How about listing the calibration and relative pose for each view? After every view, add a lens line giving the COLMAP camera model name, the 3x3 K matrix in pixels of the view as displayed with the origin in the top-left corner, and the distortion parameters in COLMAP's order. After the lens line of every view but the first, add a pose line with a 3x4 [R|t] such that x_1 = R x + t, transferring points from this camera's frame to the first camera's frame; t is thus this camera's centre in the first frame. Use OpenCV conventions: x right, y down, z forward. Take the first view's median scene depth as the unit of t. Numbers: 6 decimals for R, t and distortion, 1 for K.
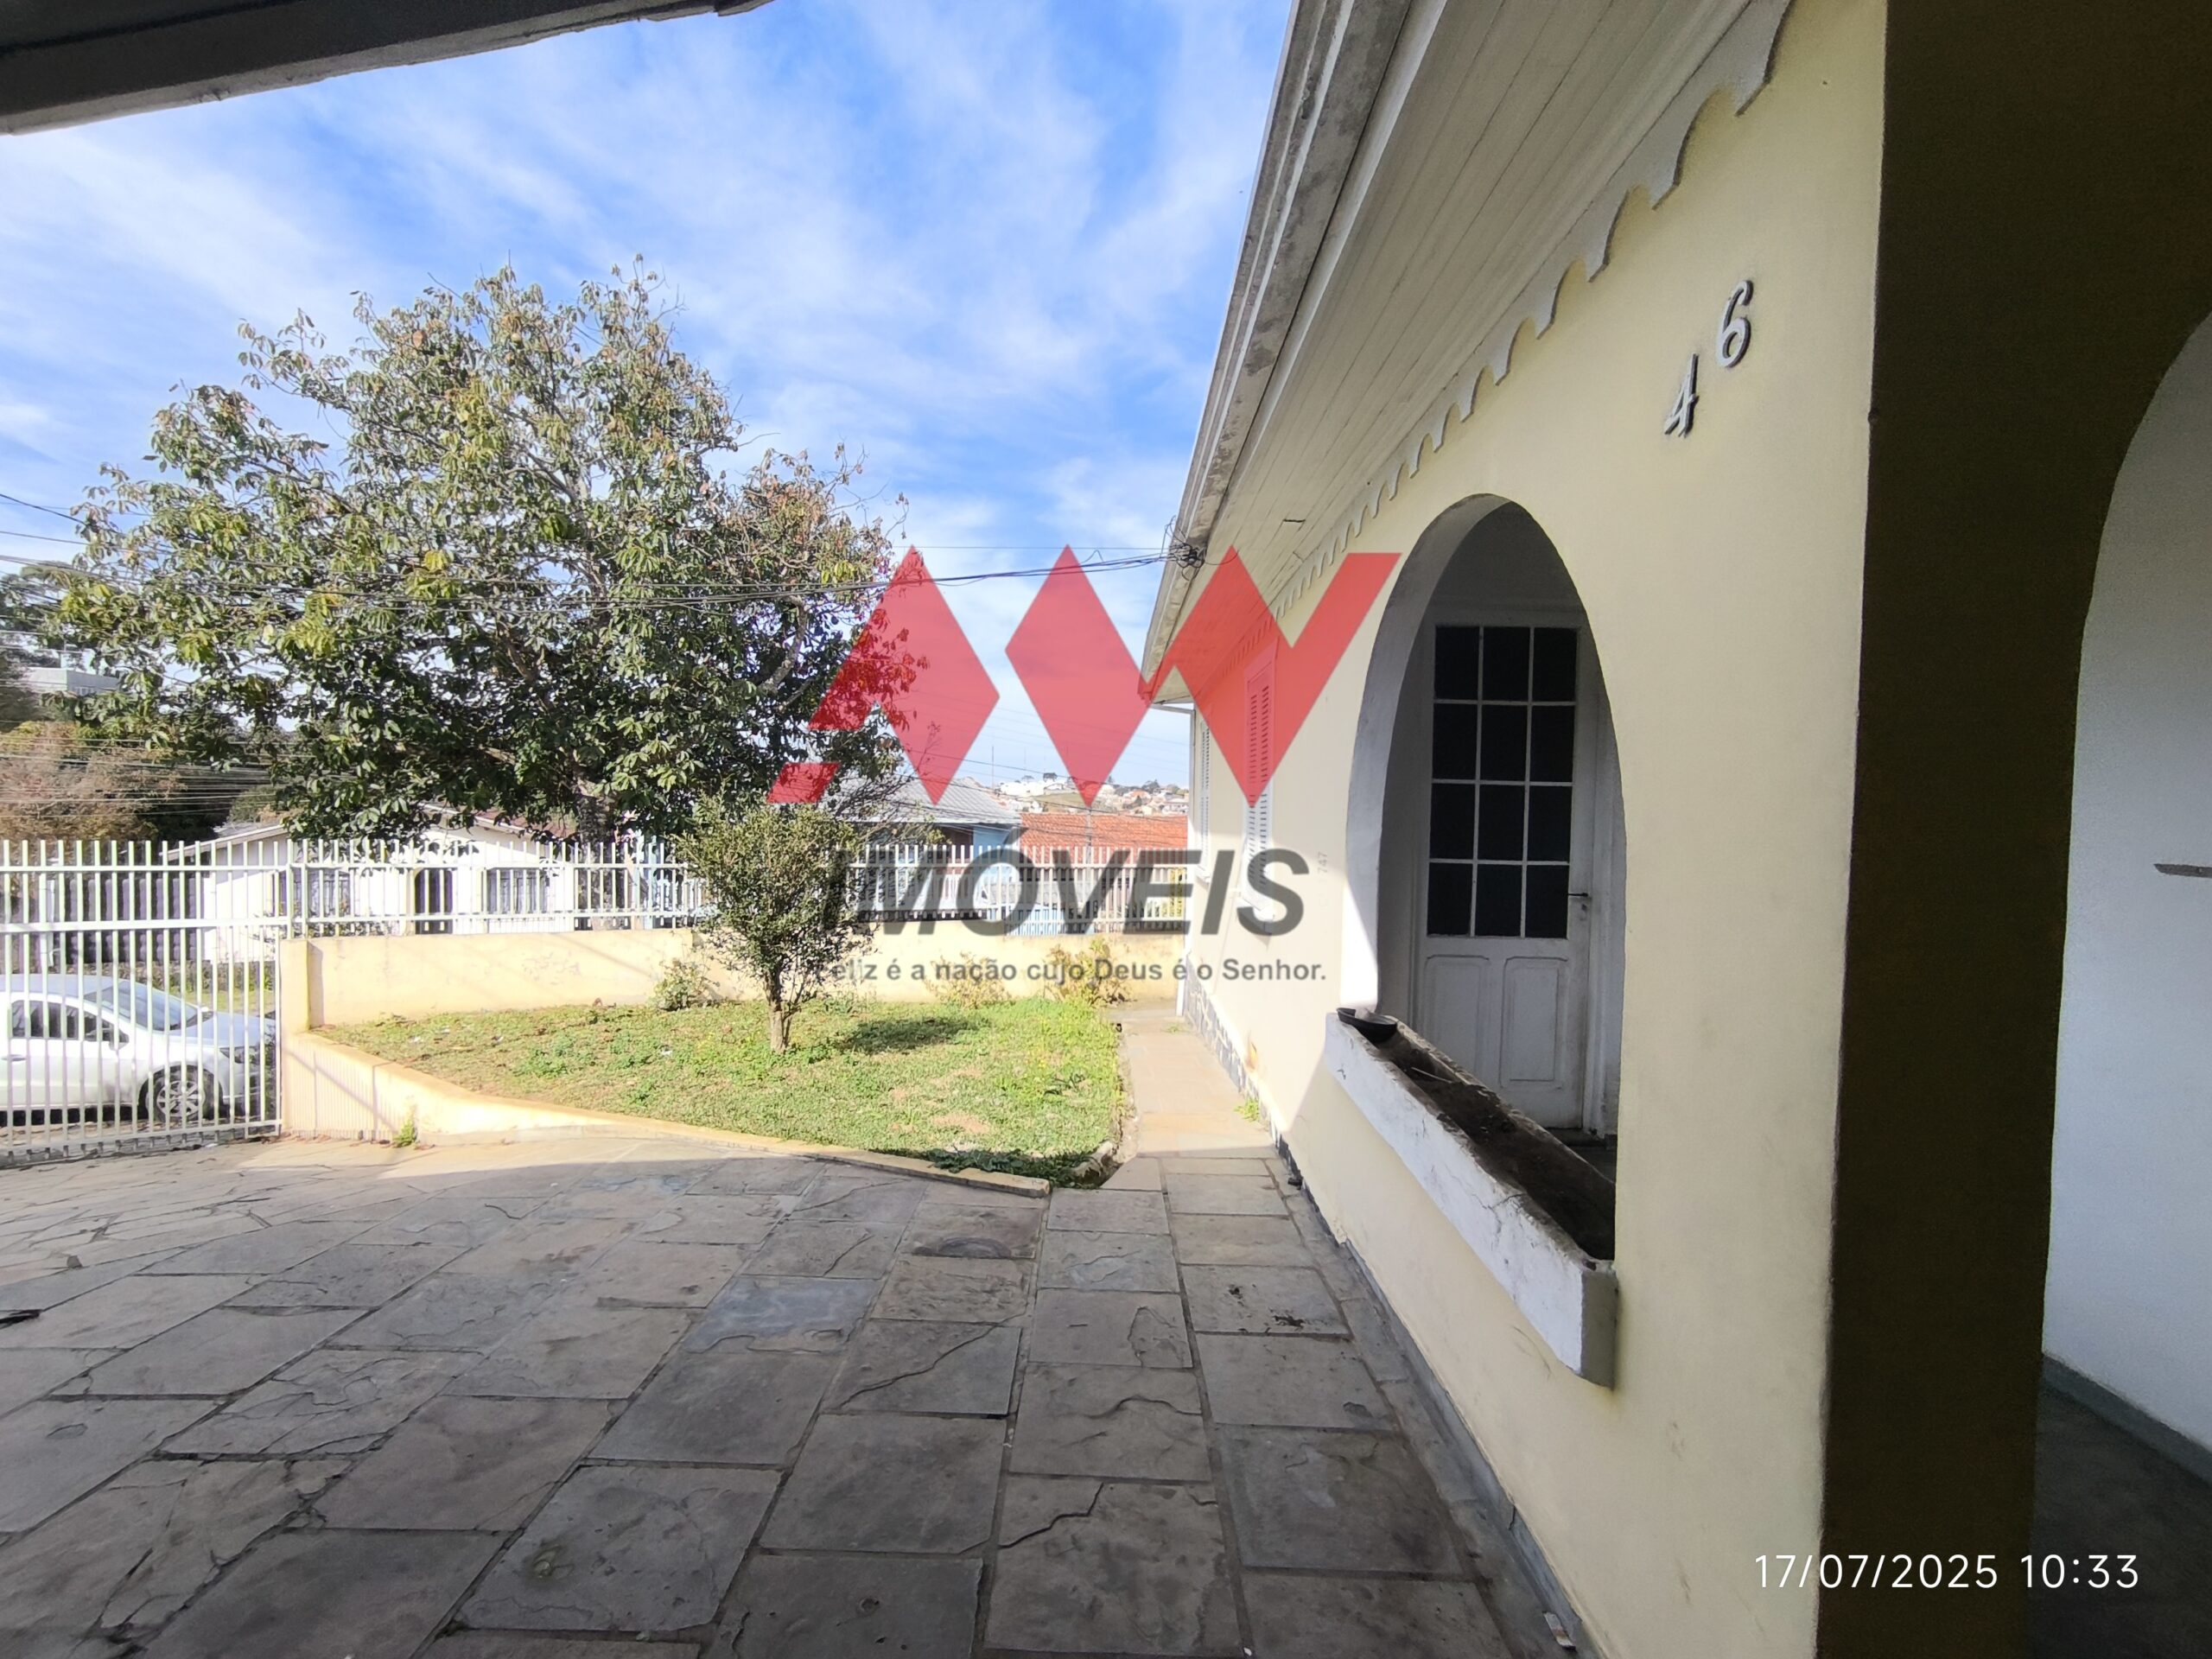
lens RADIAL K [[1005.0, 0, 1096.1], [0, 1005.0, 853.0], [0, 0, 1]] dist [-0.014439, 0.013928]
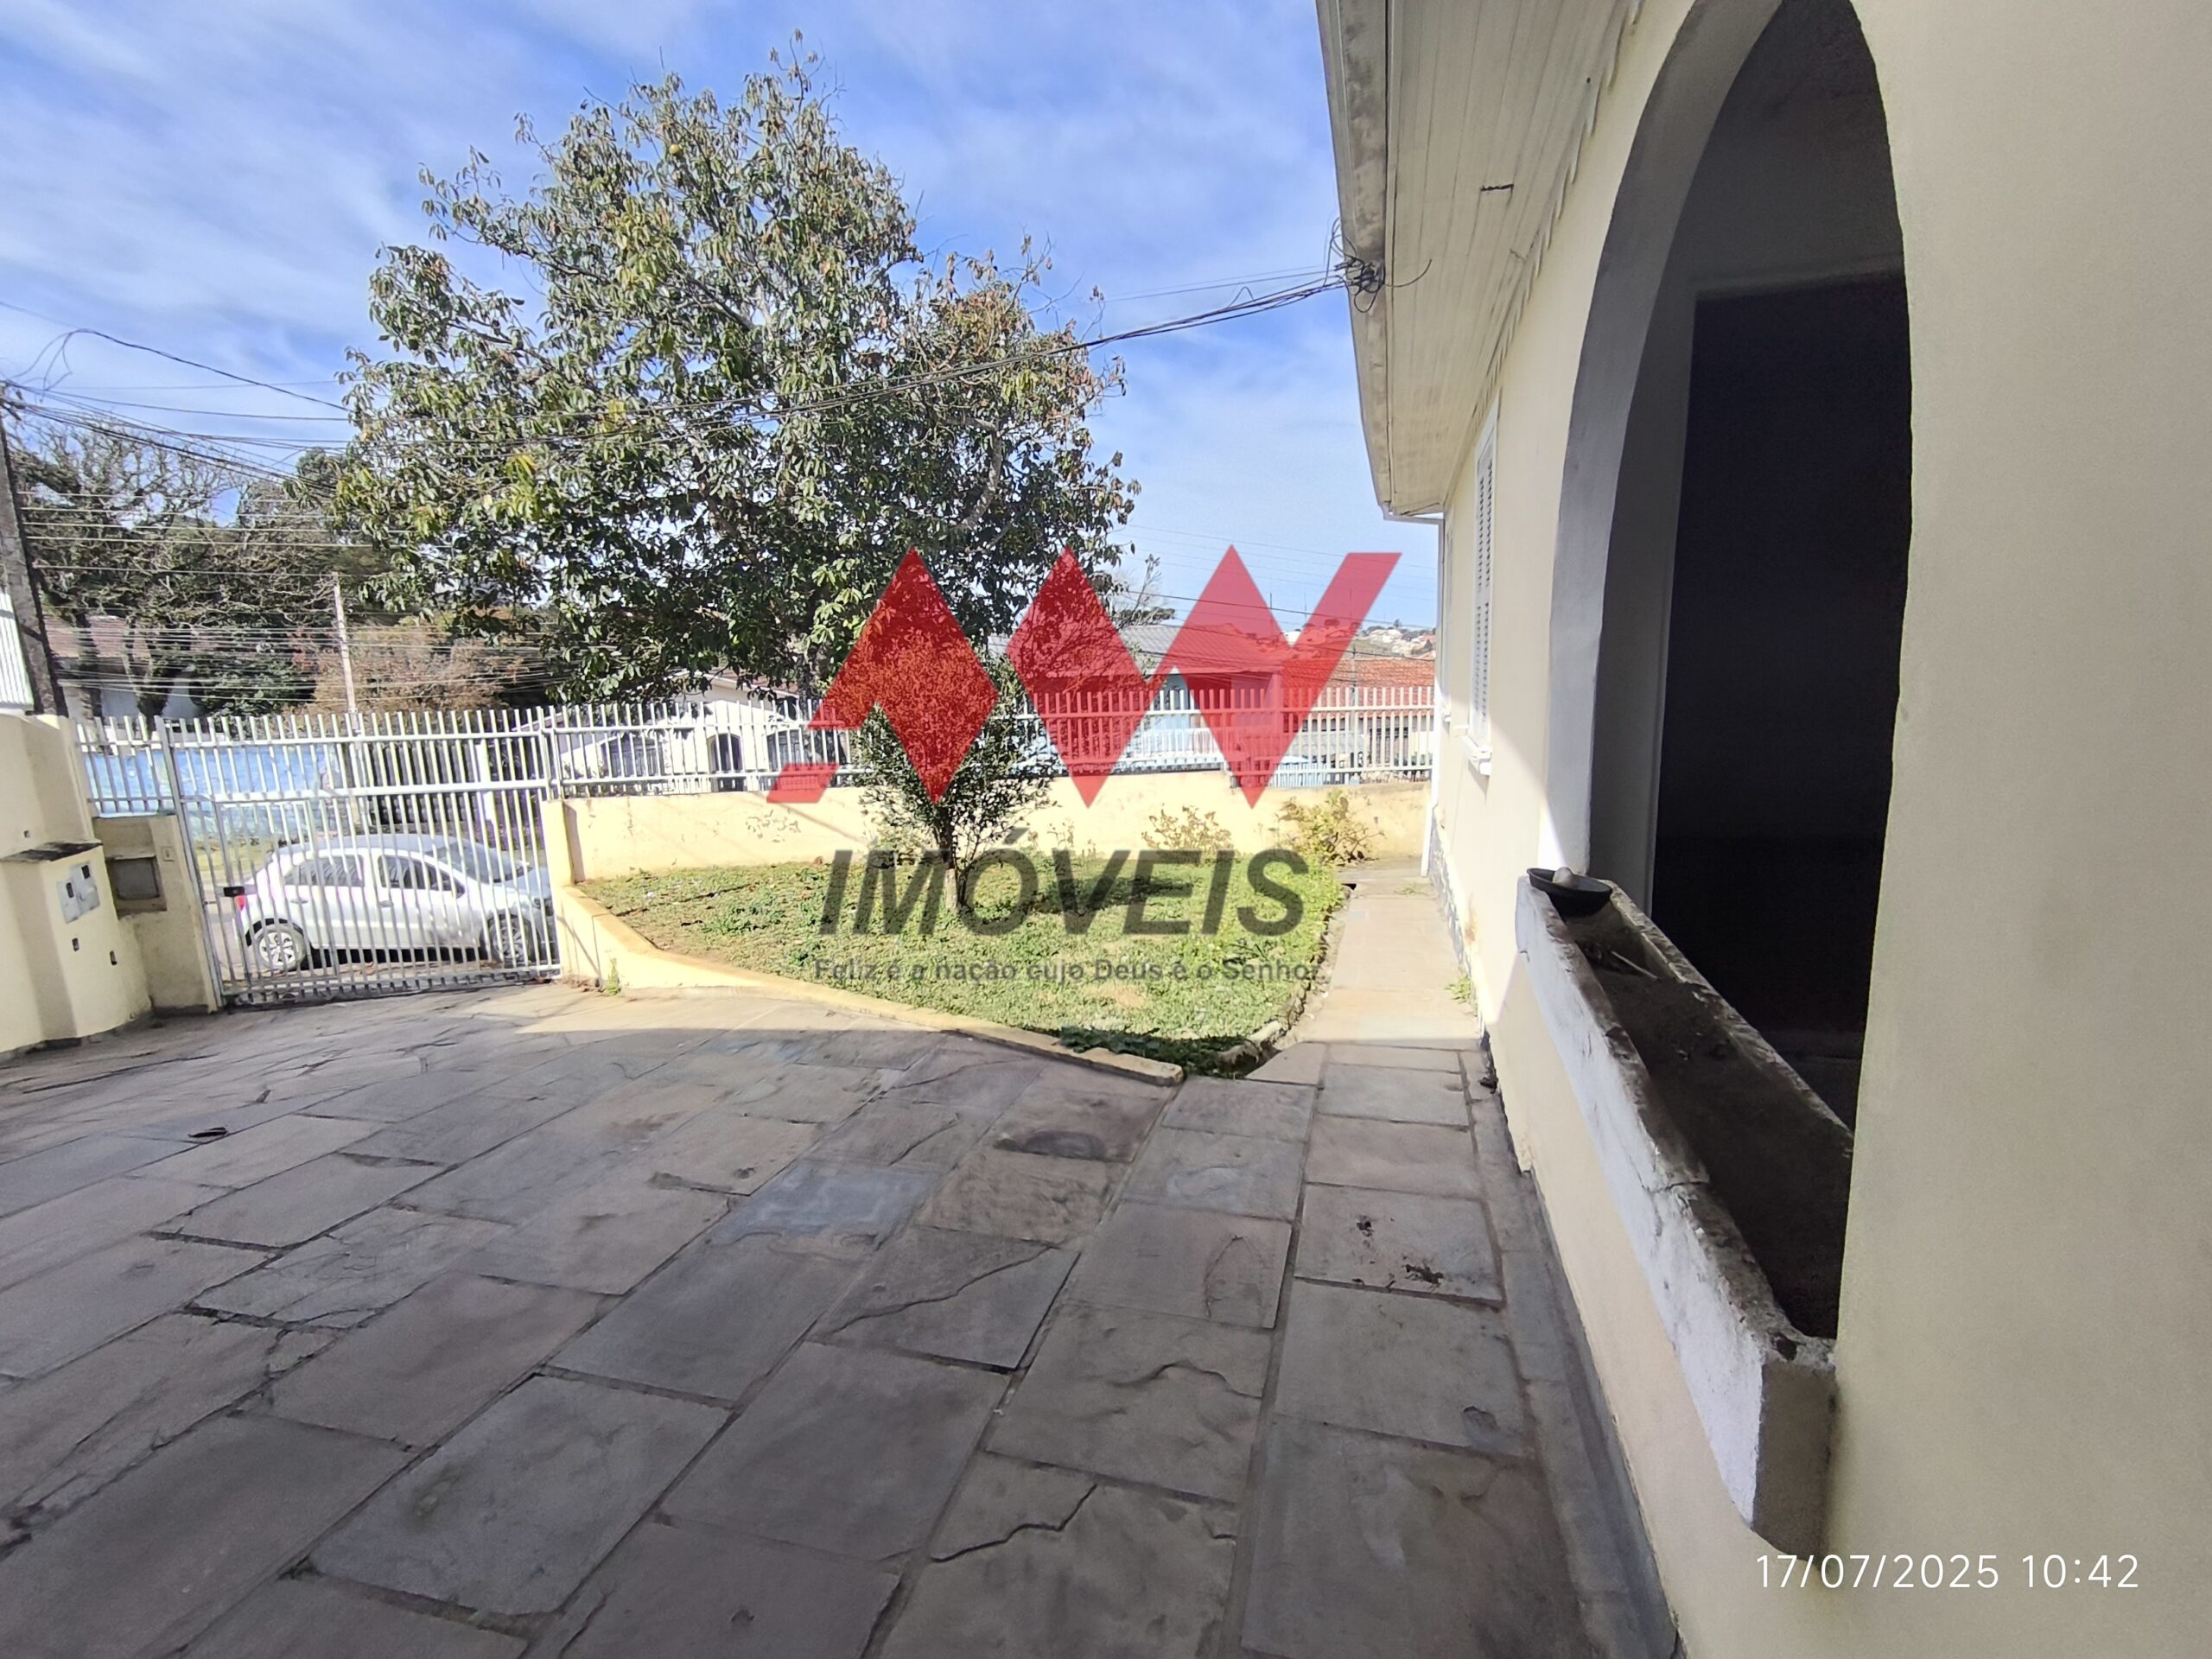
lens RADIAL K [[1033.6, 0, 1121.5], [0, 1033.6, 860.4], [0, 0, 1]] dist [-0.018635, 0.020765]
pose [[0.970563, 0.003109, -0.240827, 0.120553], [0.032093, 0.989330, 0.142112, 0.028683], [0.238699, -0.145657, 0.960108, 0.182637]]
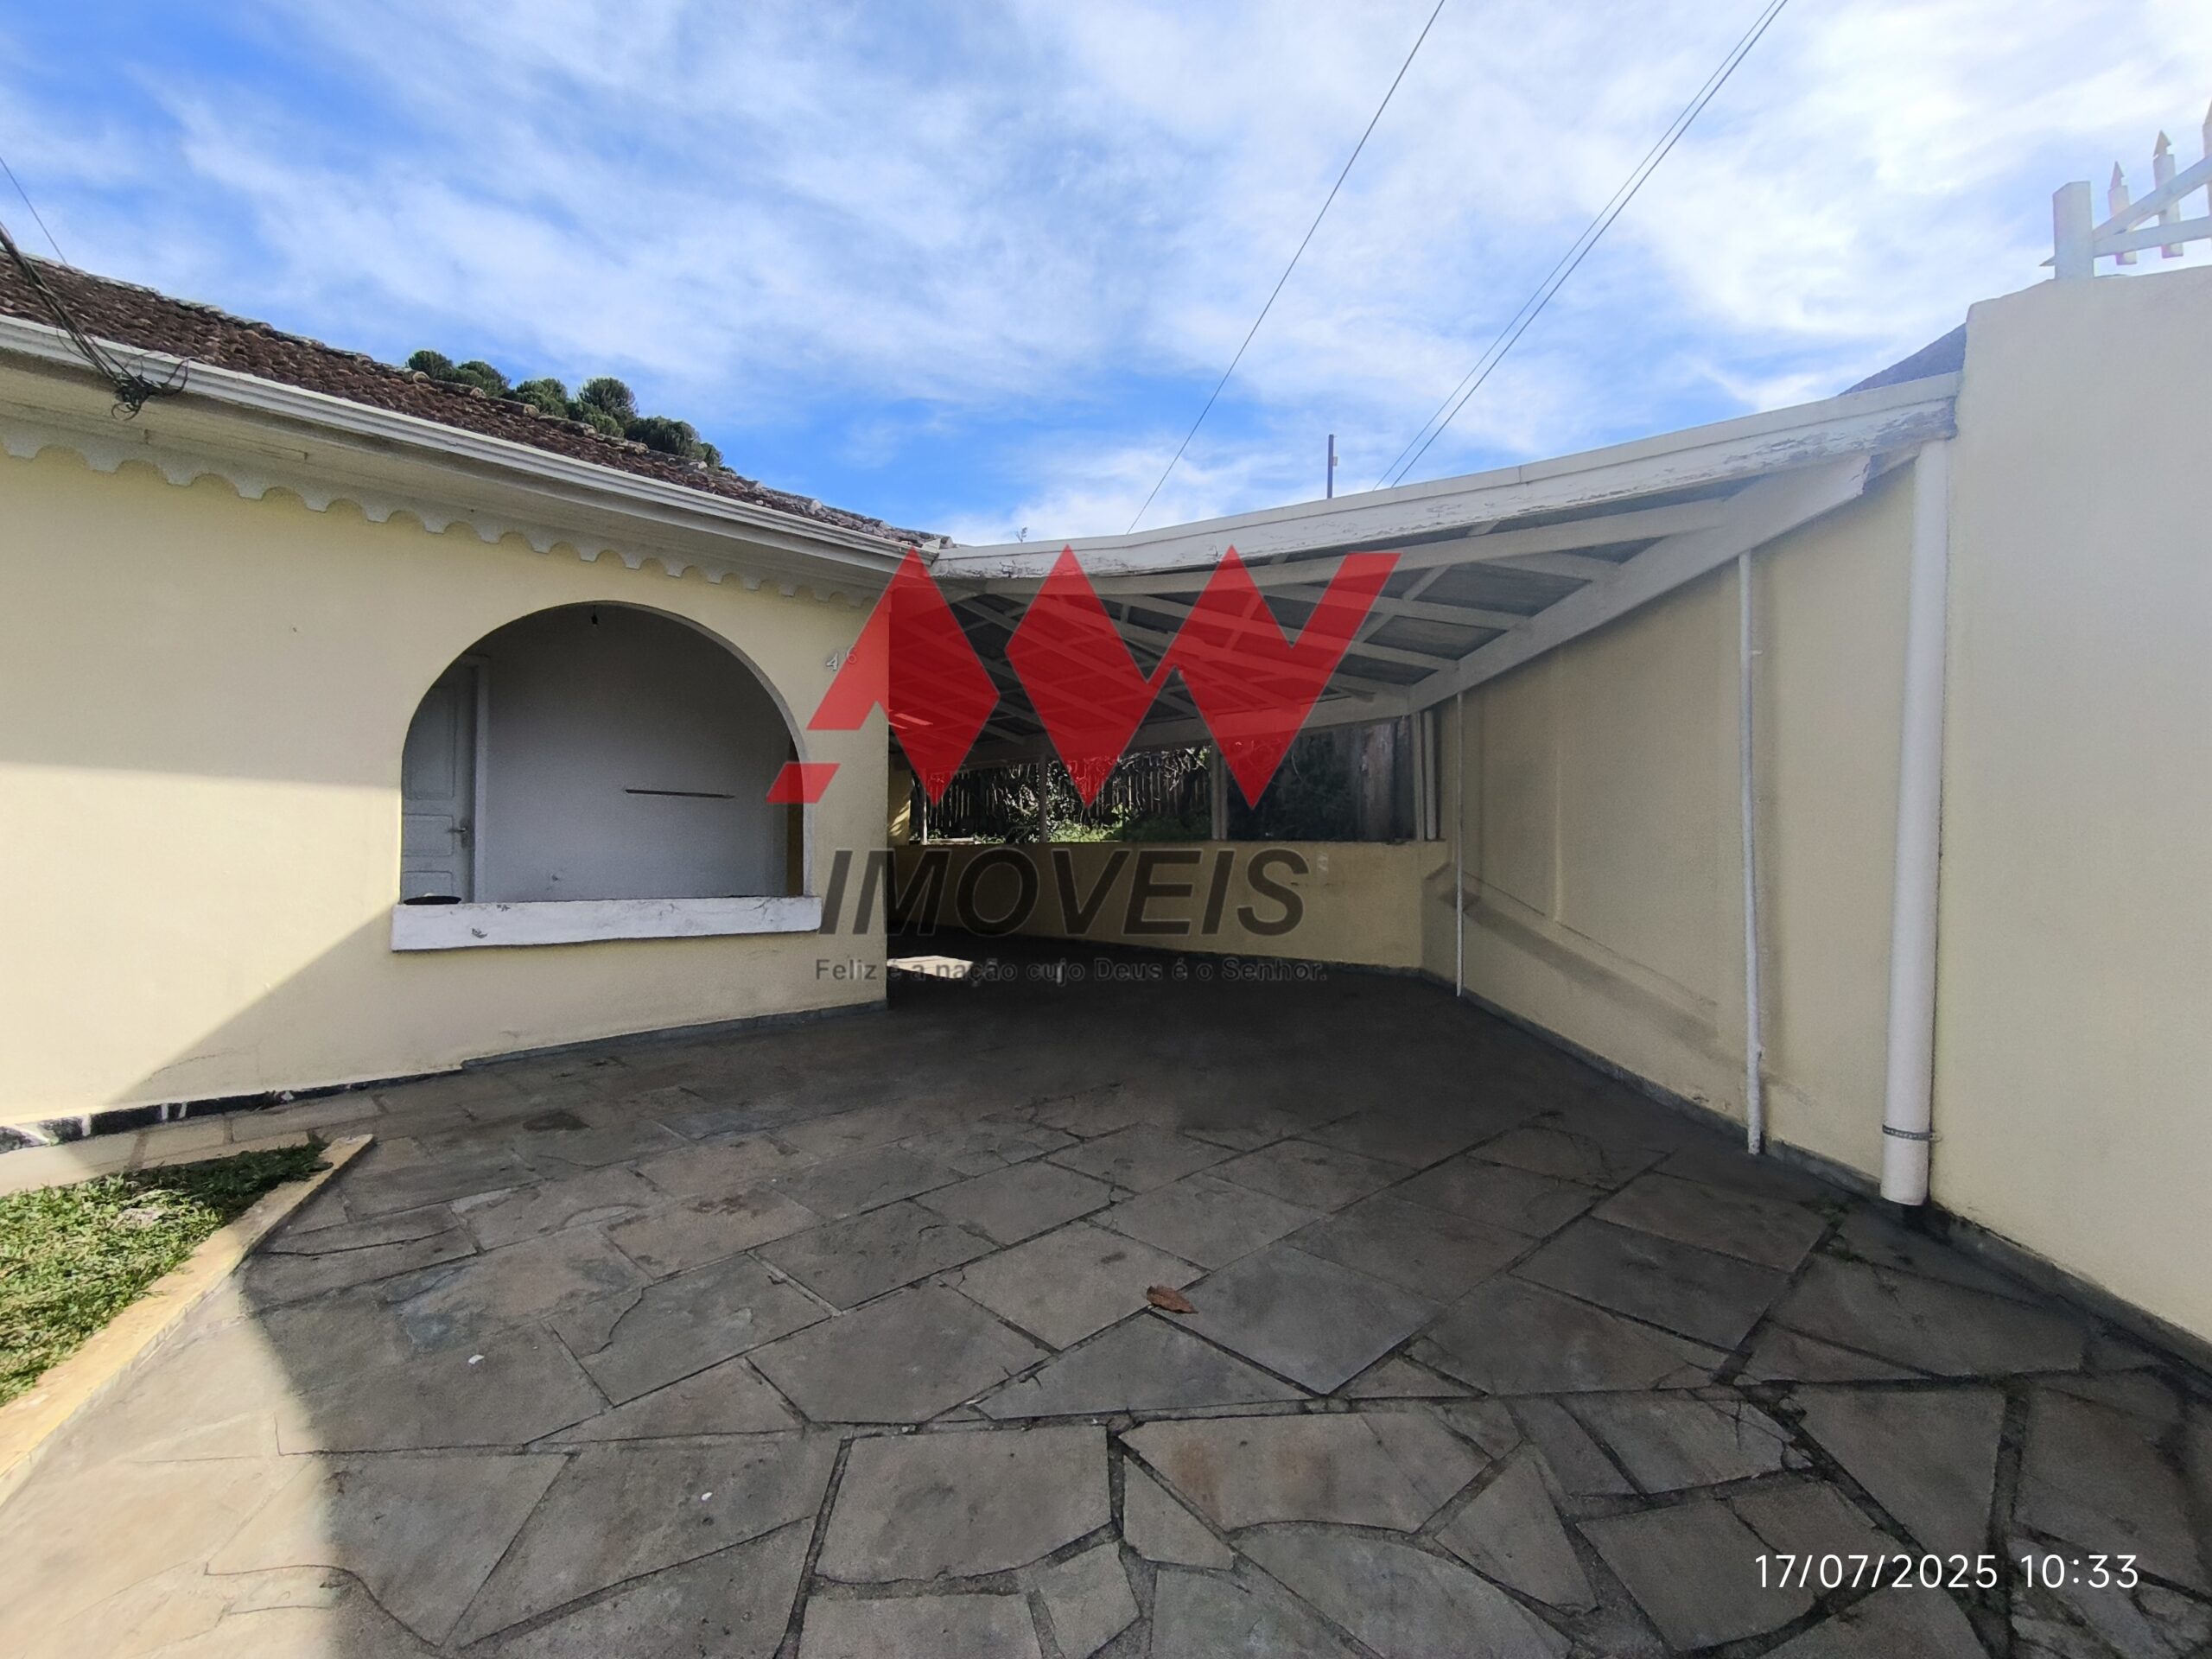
lens RADIAL K [[1017.3, 0, 1103.4], [0, 1017.3, 845.3], [0, 0, 1]] dist [-0.014689, 0.014676]
pose [[-0.691989, -0.008408, 0.721859, -1.217981], [0.020406, 0.999305, 0.031202, 0.063643], [-0.721620, 0.036321, -0.691336, 1.198020]]
